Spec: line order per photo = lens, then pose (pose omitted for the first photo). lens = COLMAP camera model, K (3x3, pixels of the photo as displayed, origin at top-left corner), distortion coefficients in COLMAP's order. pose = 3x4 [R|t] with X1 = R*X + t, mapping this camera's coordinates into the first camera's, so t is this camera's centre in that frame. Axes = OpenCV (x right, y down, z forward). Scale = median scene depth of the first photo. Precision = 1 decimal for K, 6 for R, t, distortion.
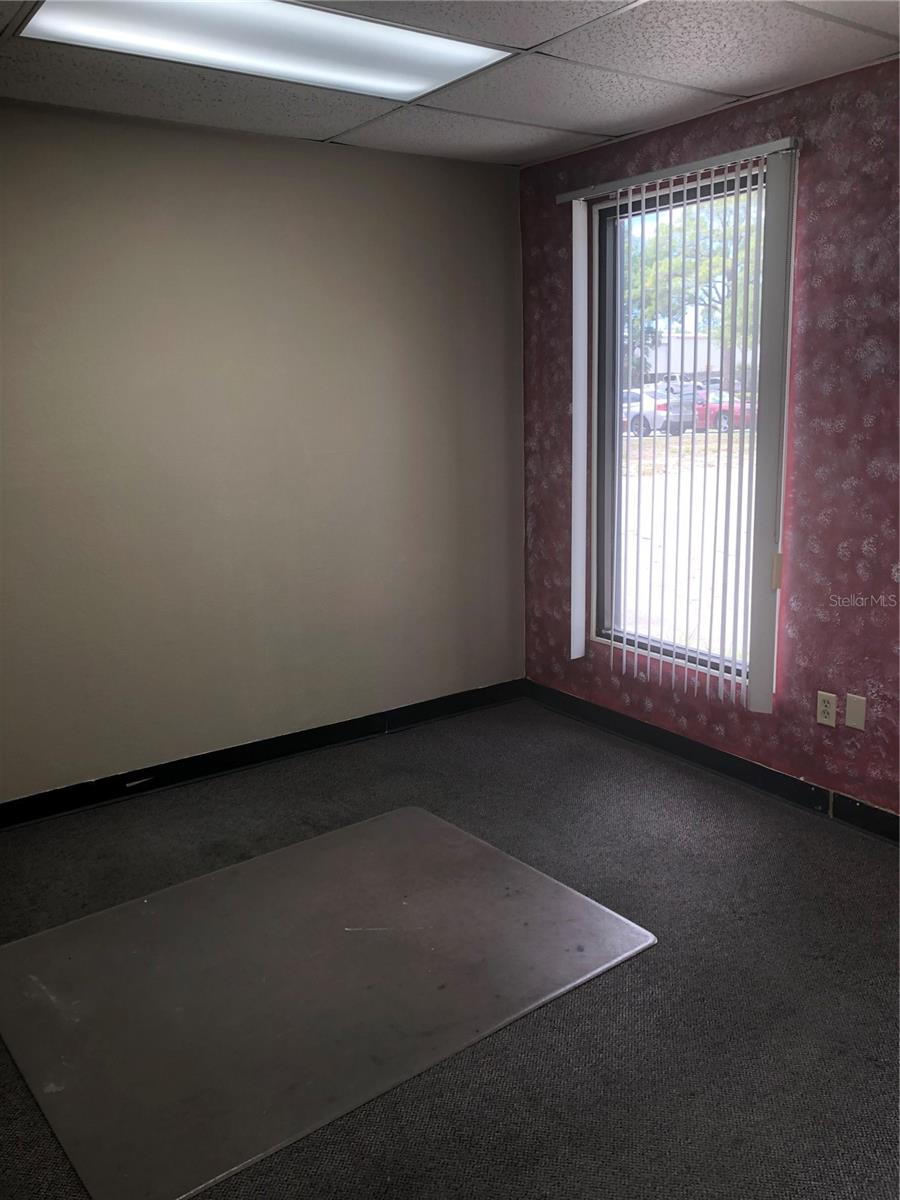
lens RADIAL K [[983.1, 0, 453.8], [0, 983.1, 599.9], [0, 0, 1]] dist [0.043127, -0.066521]
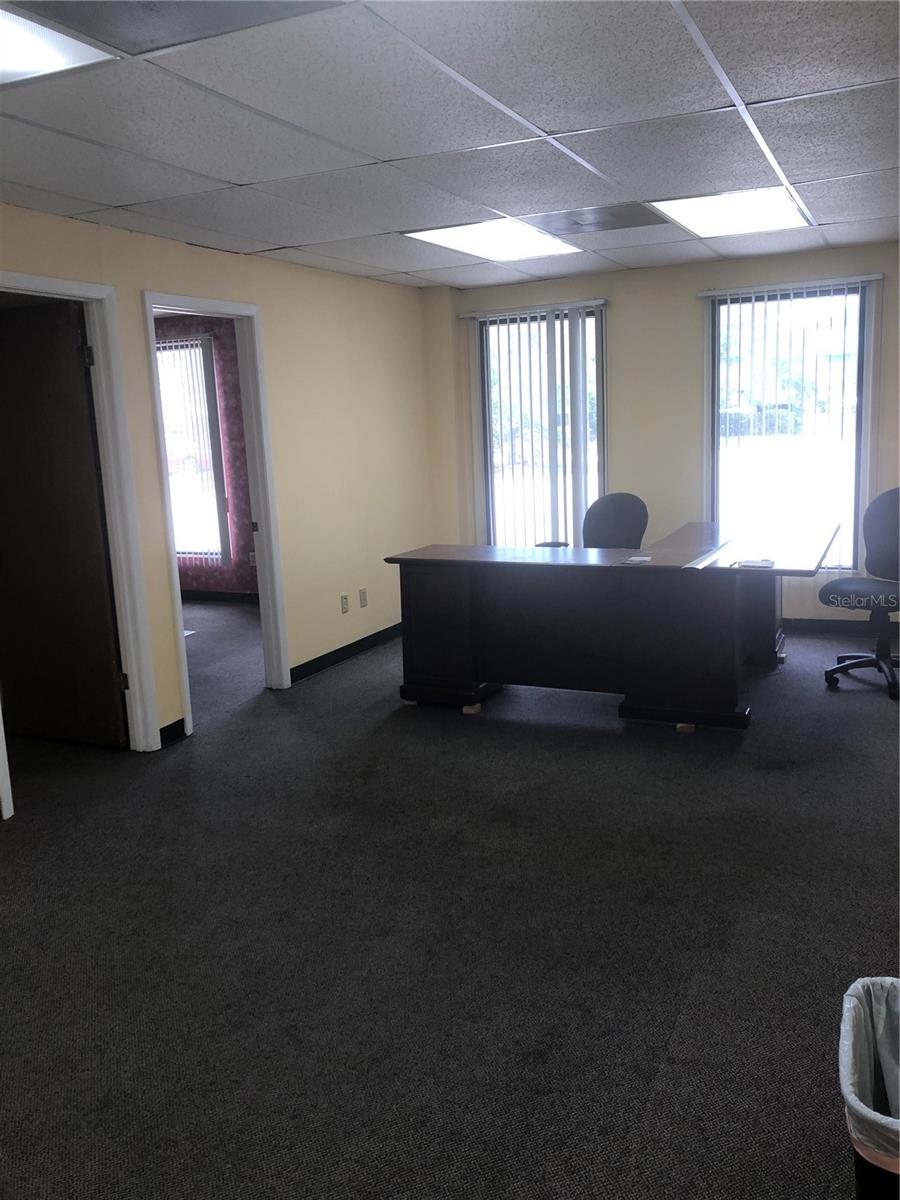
lens RADIAL K [[983.1, 0, 450.6], [0, 983.1, 597.5], [0, 0, 1]] dist [0.043127, -0.066521]
pose [[0.864795, -0.104050, 0.491227, -0.403458], [0.125407, 0.992048, -0.010645, 0.288118], [-0.486213, 0.070809, 0.870967, -1.341614]]
